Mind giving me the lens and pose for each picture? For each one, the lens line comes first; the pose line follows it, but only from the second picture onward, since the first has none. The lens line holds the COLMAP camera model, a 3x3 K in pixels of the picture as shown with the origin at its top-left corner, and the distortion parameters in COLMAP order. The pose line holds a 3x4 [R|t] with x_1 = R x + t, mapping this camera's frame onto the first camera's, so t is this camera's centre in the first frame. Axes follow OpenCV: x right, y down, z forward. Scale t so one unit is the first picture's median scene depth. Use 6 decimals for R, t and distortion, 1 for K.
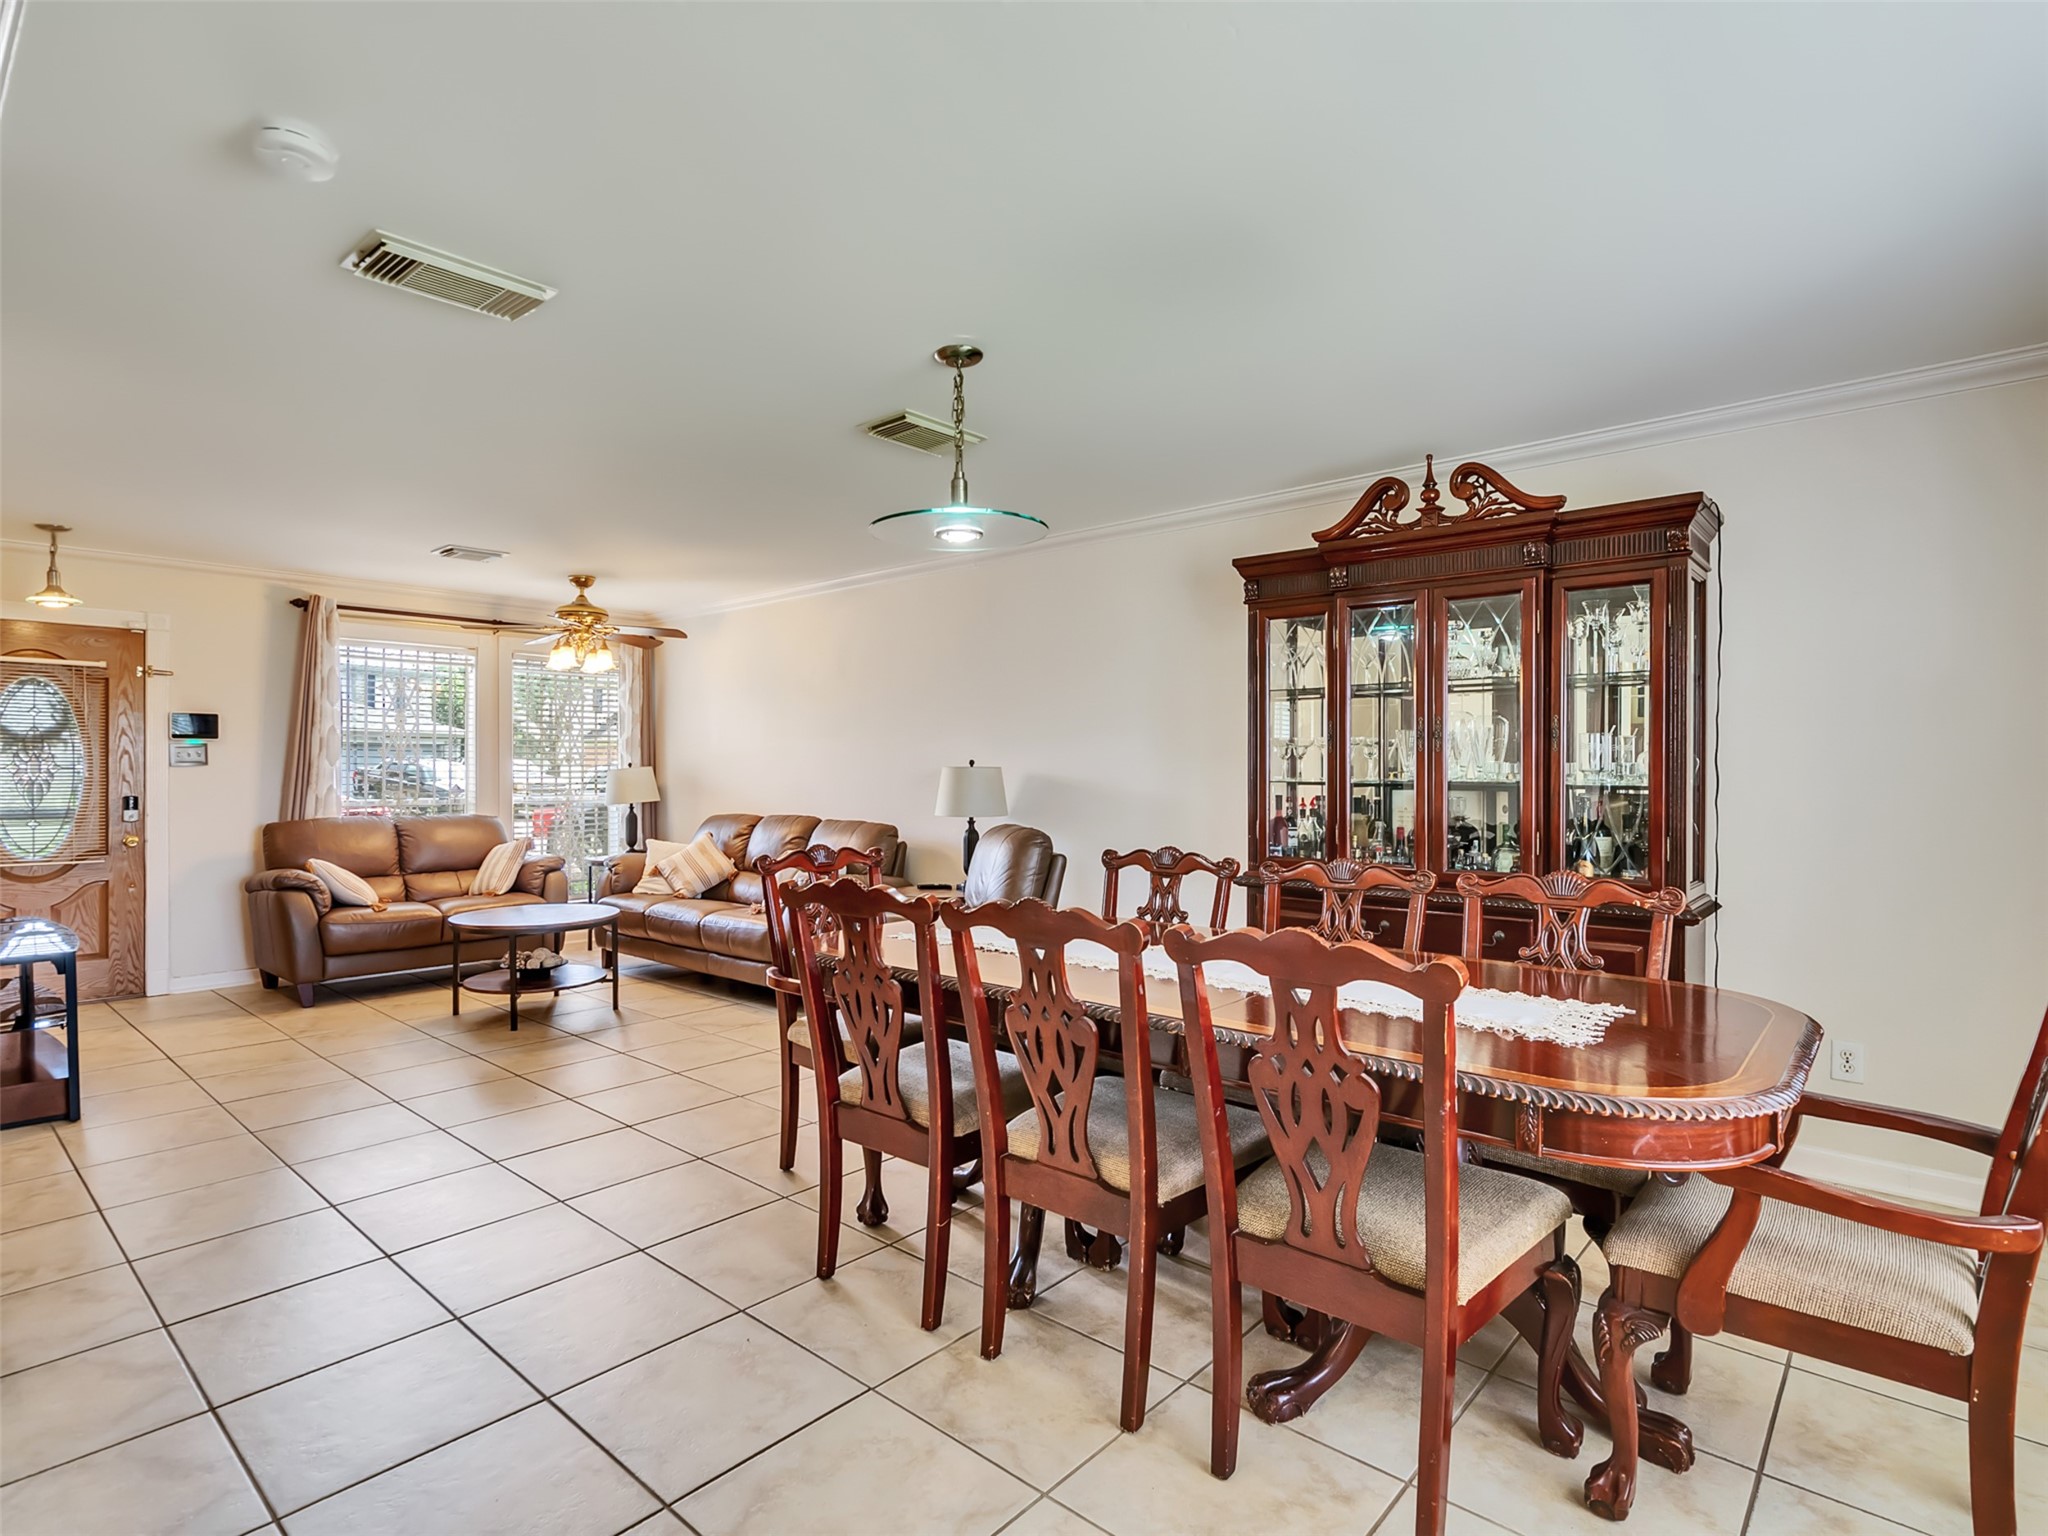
lens RADIAL K [[1047.6, 0, 1010.1], [0, 1047.6, 769.2], [0, 0, 1]] dist [-0.006819, 0.003745]
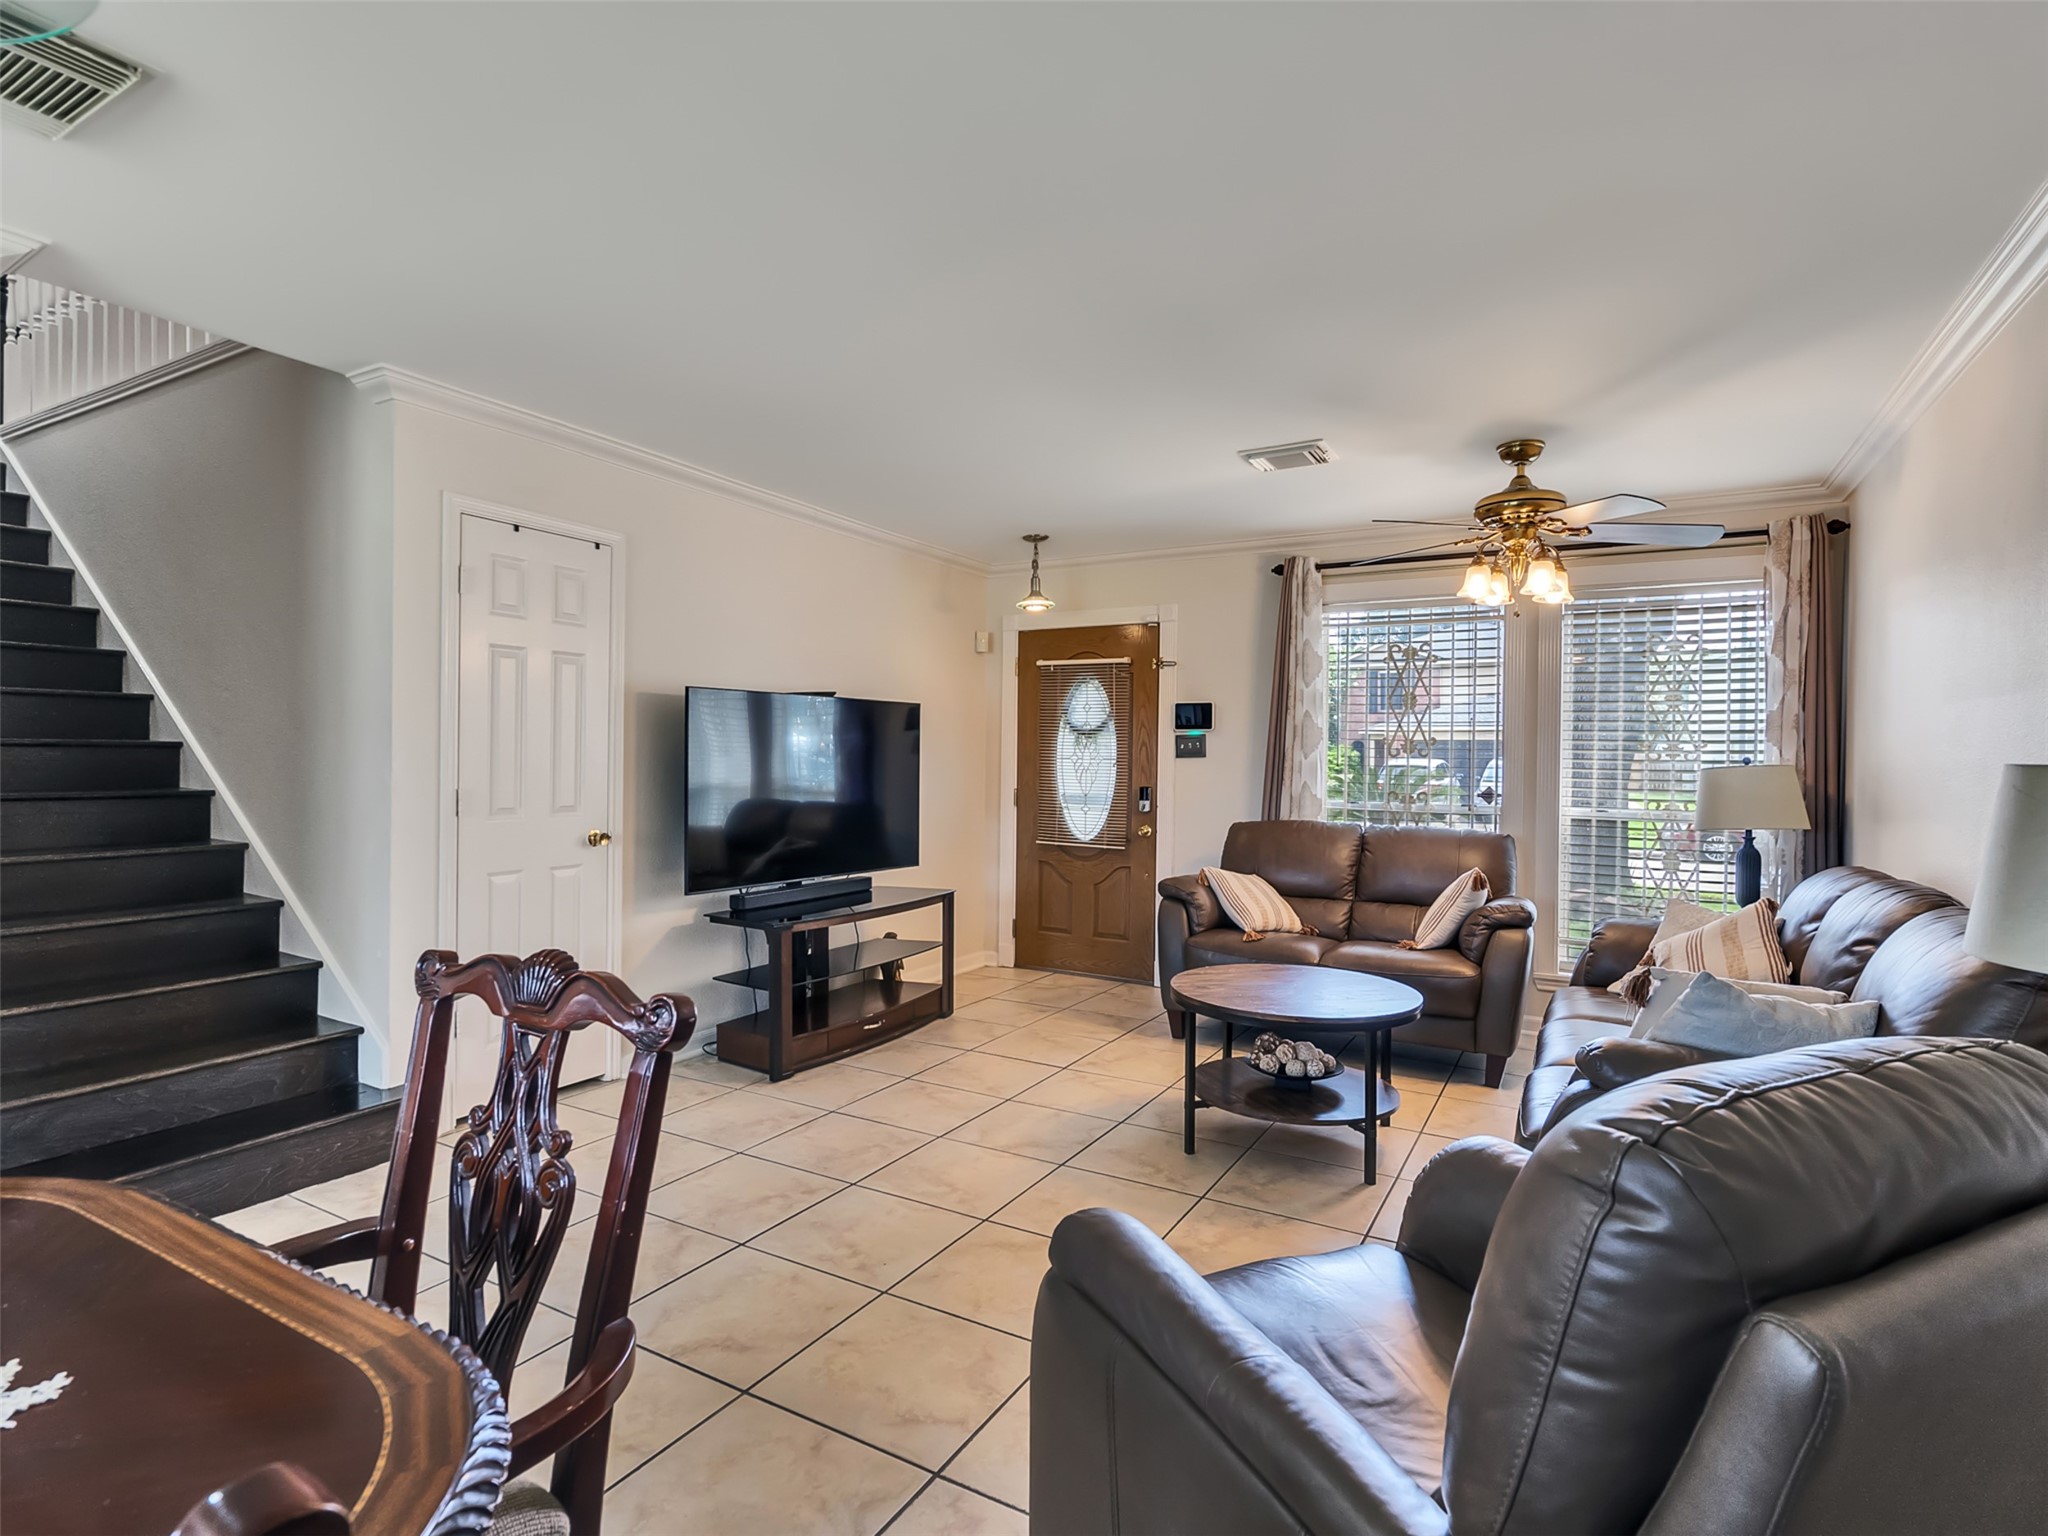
lens RADIAL K [[1047.6, 0, 996.4], [0, 1047.6, 766.8], [0, 0, 1]] dist [-0.006819, 0.003745]
pose [[0.199544, 0.011309, -0.979824, 0.124029], [-0.013952, 0.999865, 0.008699, -0.000541], [0.979790, 0.011935, 0.199675, 0.606291]]
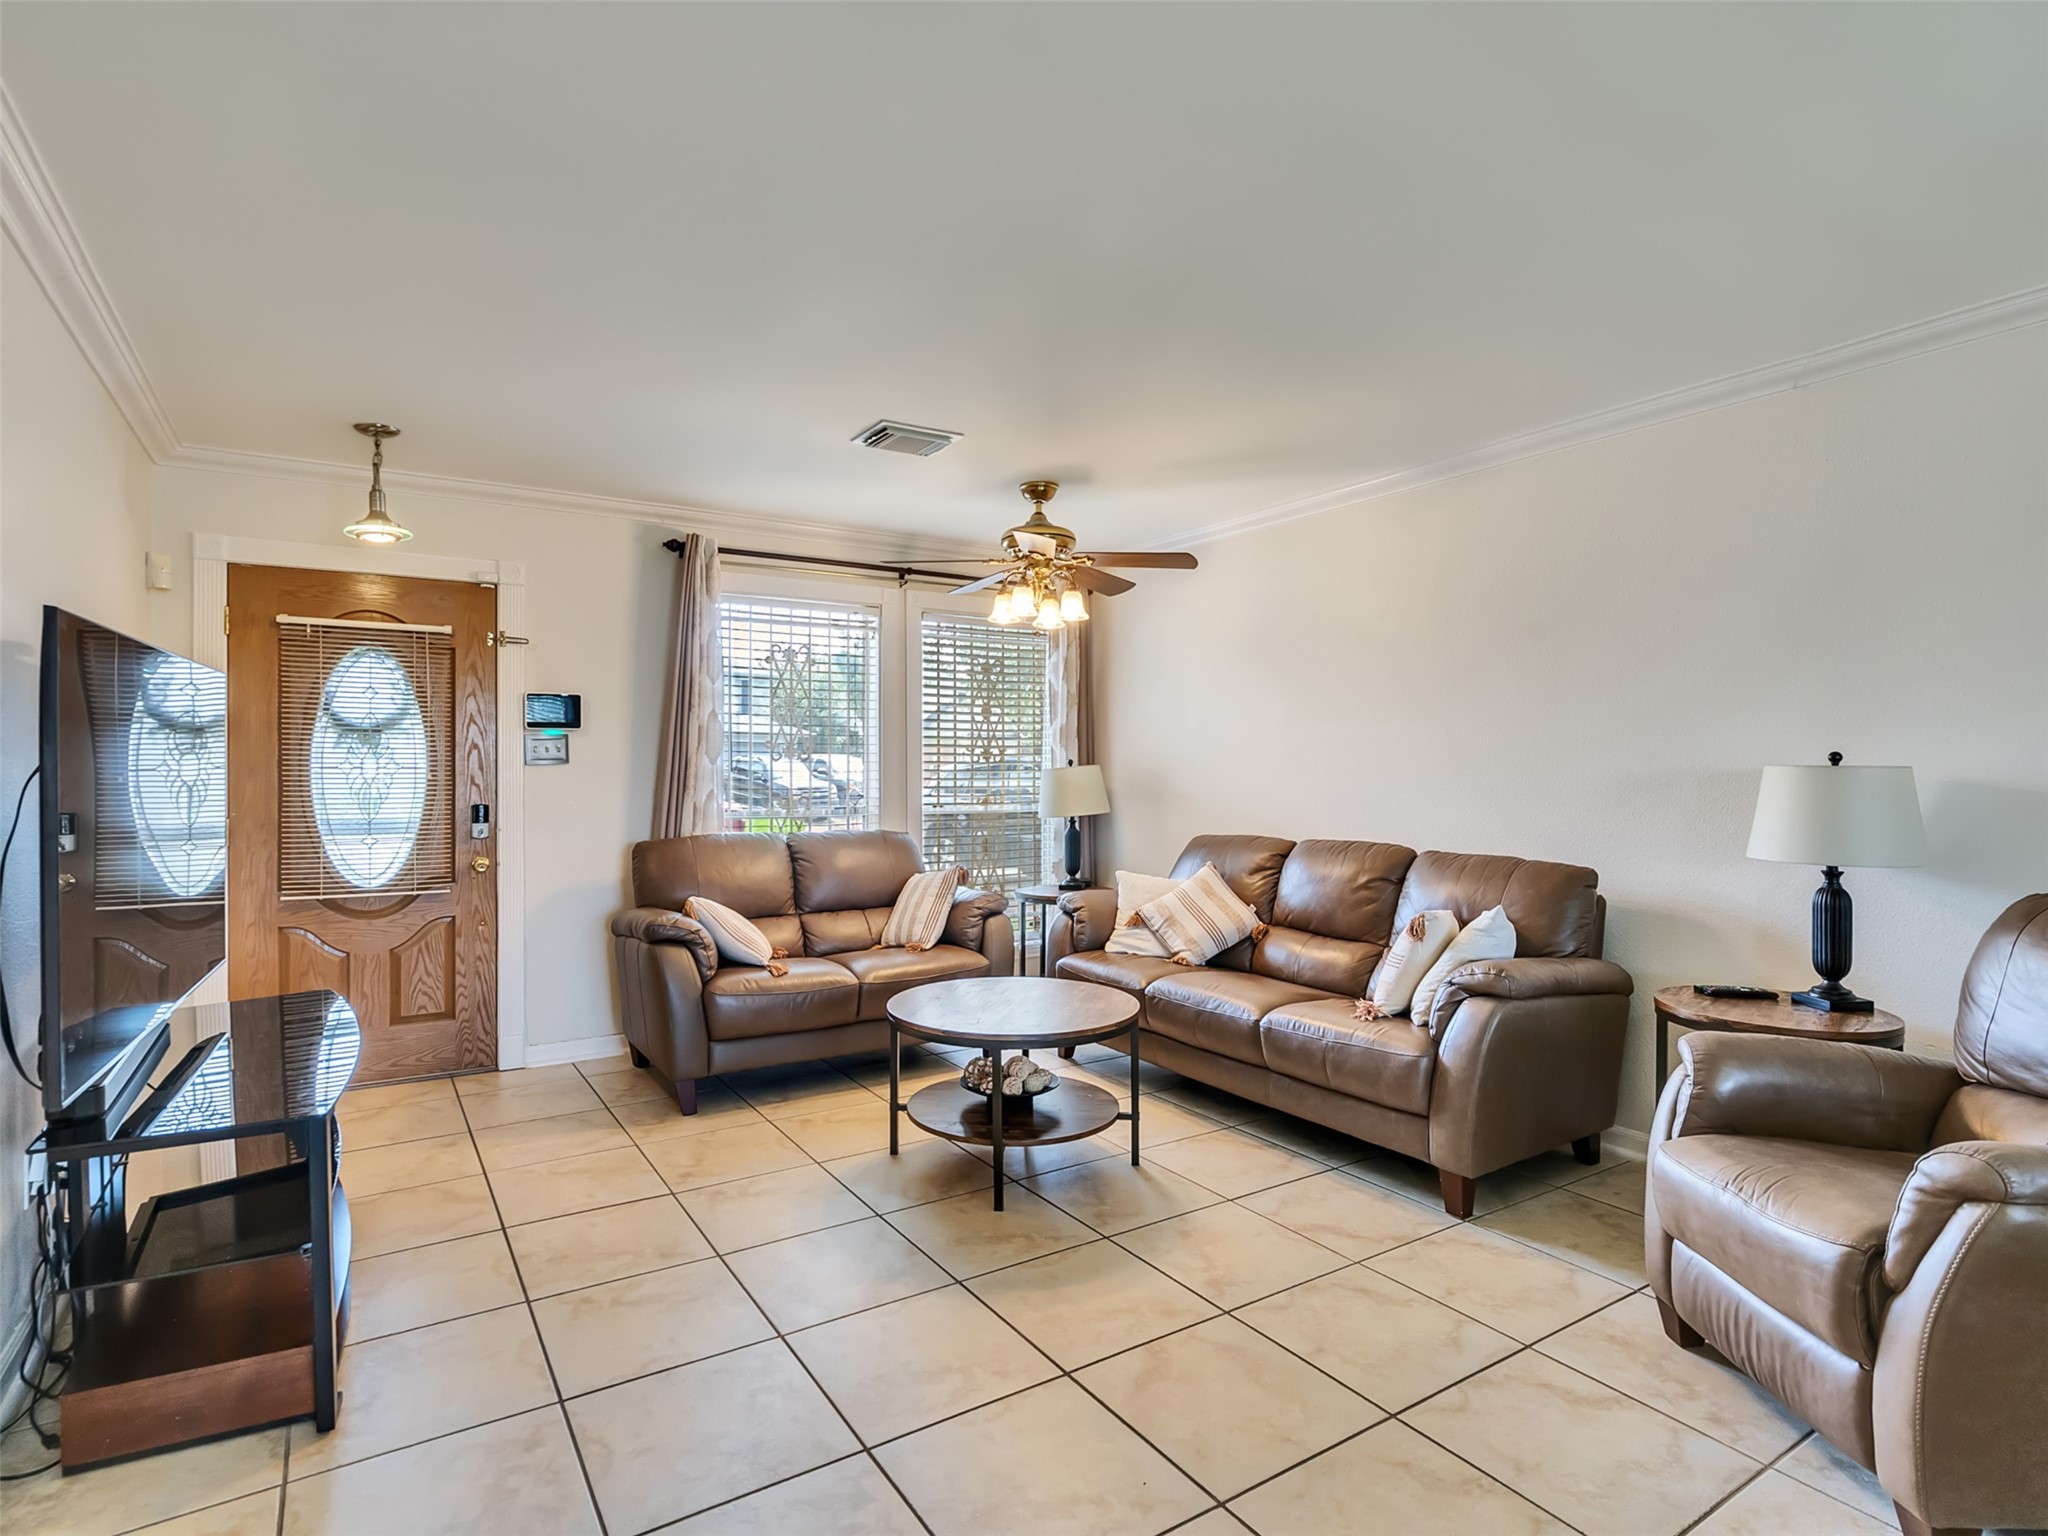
lens RADIAL K [[1047.6, 0, 1009.1], [0, 1047.6, 770.2], [0, 0, 1]] dist [-0.006819, 0.003745]
pose [[0.962012, 0.001157, -0.273006, -0.249952], [-0.000160, 0.999993, 0.003672, -0.001699], [0.273008, -0.003489, 0.962005, 0.351505]]
